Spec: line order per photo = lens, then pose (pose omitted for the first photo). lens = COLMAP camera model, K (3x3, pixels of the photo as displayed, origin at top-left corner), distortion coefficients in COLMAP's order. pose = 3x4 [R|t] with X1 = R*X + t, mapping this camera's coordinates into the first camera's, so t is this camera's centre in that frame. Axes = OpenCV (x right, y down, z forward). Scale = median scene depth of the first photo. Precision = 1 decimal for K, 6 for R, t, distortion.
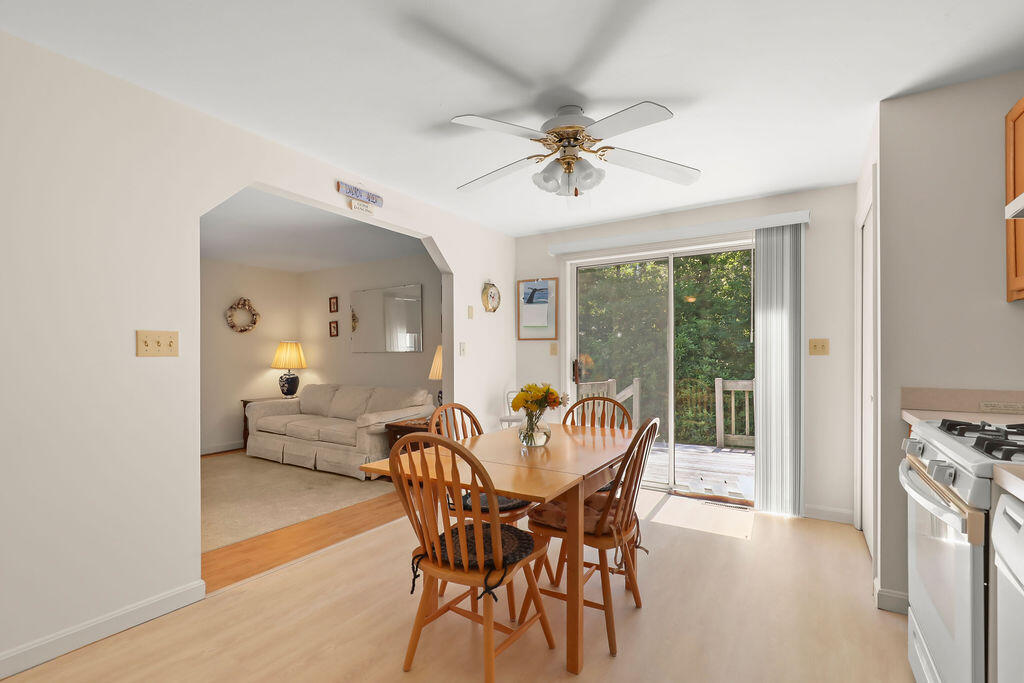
lens RADIAL K [[460.8, 0, 514.8], [0, 460.8, 354.5], [0, 0, 1]] dist [-0.000577, -0.000137]
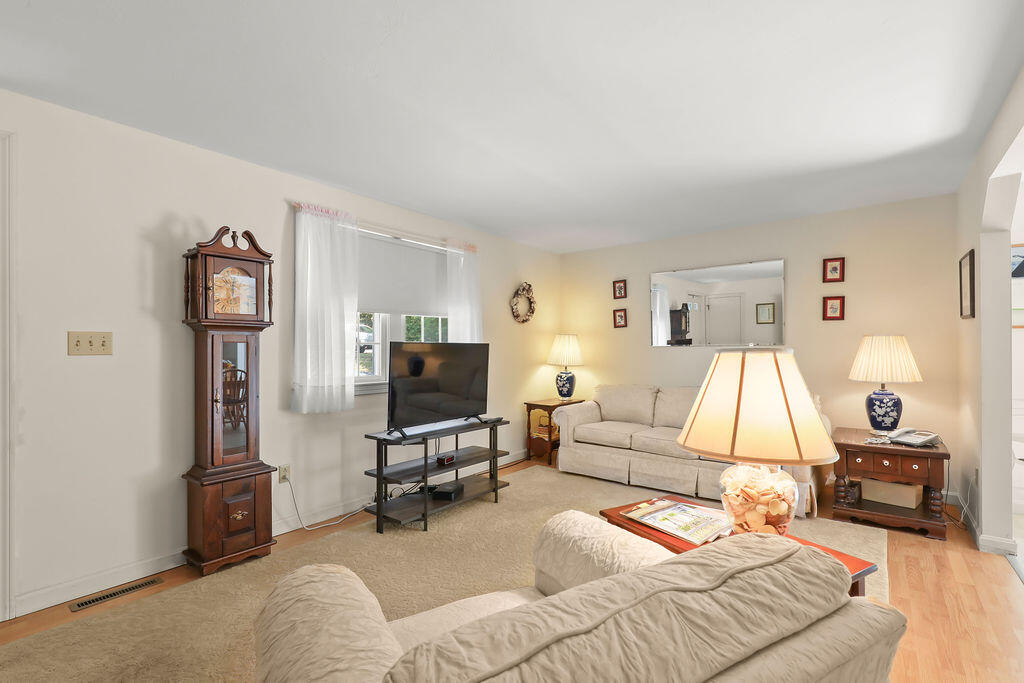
lens RADIAL K [[471.2, 0, 510.1], [0, 471.2, 347.1], [0, 0, 1]] dist [0.018661, -0.000066]
pose [[0.994265, -0.003992, -0.106869, -0.669913], [0.003776, 0.999990, -0.002225, -0.002962], [0.106877, 0.001809, 0.994271, 0.170522]]
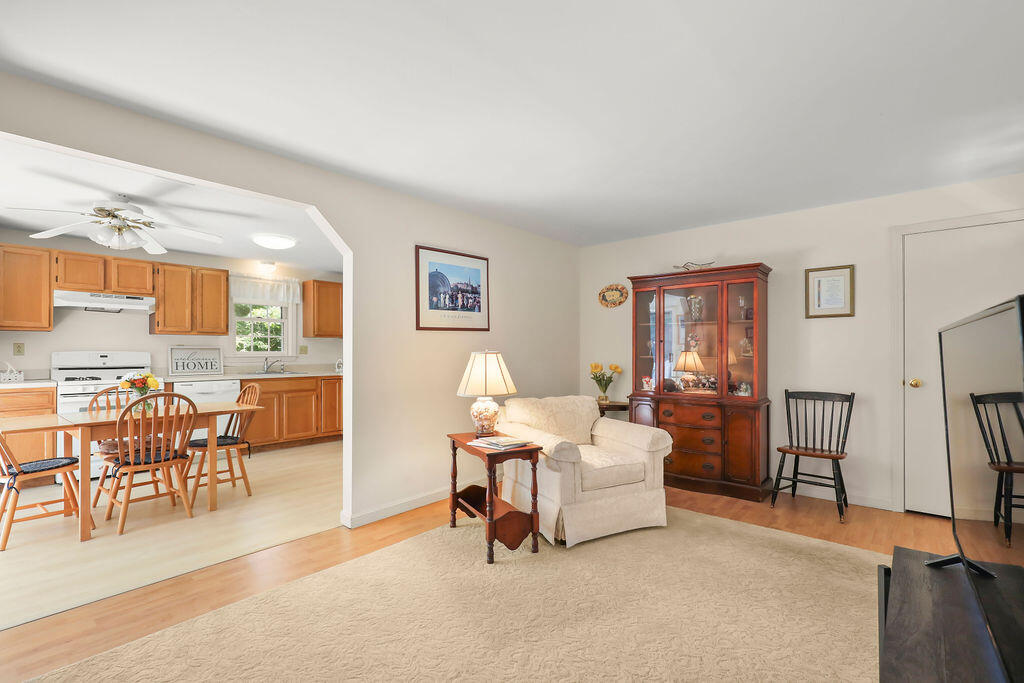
lens RADIAL K [[460.9, 0, 513.1], [0, 460.9, 350.3], [0, 0, 1]] dist [-0.000465, -0.000082]
pose [[-0.987409, 0.003491, 0.158152, -0.687245], [0.003201, 0.999993, -0.002086, -0.001697], [-0.158158, -0.001554, -0.987413, 1.118533]]
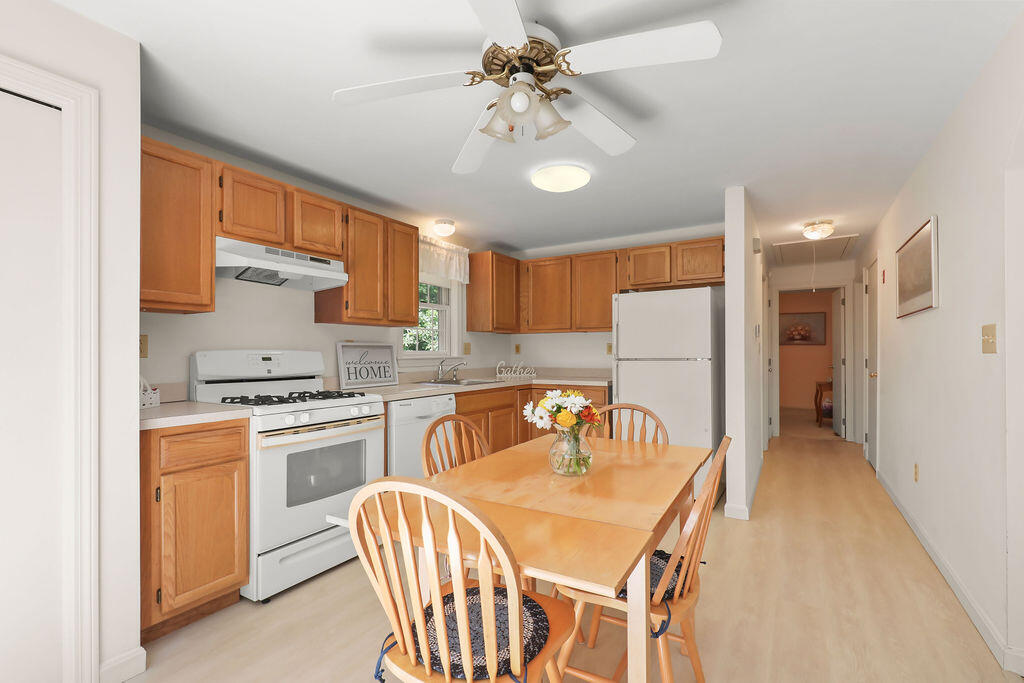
lens RADIAL K [[460.9, 0, 513.1], [0, 460.9, 350.3], [0, 0, 1]] dist [-0.000465, -0.000082]
pose [[-0.999981, 0.004899, -0.003758, 0.067938], [0.004909, 0.999985, -0.002493, -0.001426], [0.003746, -0.002511, -0.999990, 0.844966]]
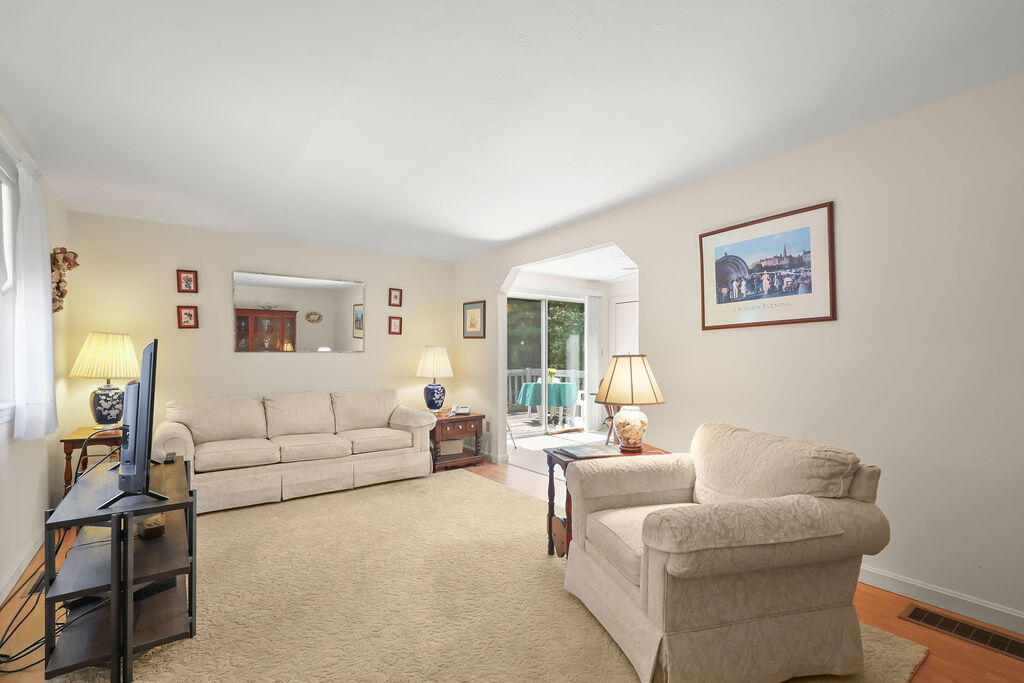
lens RADIAL K [[460.8, 0, 514.8], [0, 460.8, 354.5], [0, 0, 1]] dist [-0.000577, -0.000137]
pose [[0.369925, 0.003166, 0.929056, -1.132992], [-0.002118, 0.999994, -0.002564, 0.000672], [-0.929059, -0.001019, 0.369930, 0.401636]]
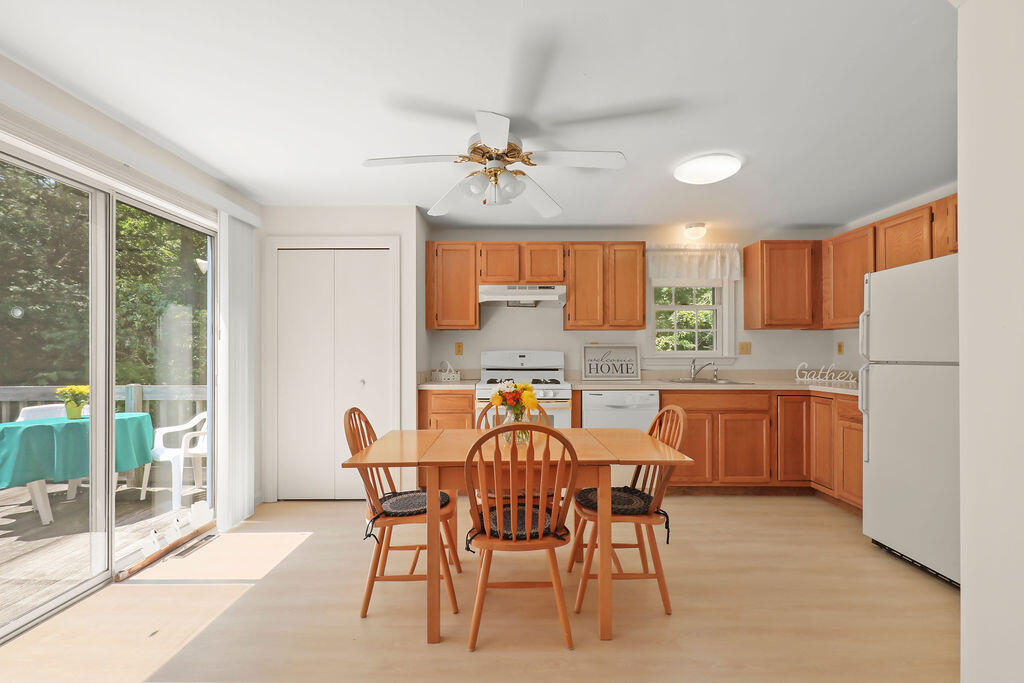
lens RADIAL K [[460.9, 0, 513.1], [0, 460.9, 350.3], [0, 0, 1]] dist [-0.000465, -0.000082]
pose [[-0.524157, 0.007454, 0.851589, -0.394518], [0.003552, 0.999972, -0.006566, 0.000679], [-0.851614, -0.000417, -0.524169, 0.741357]]
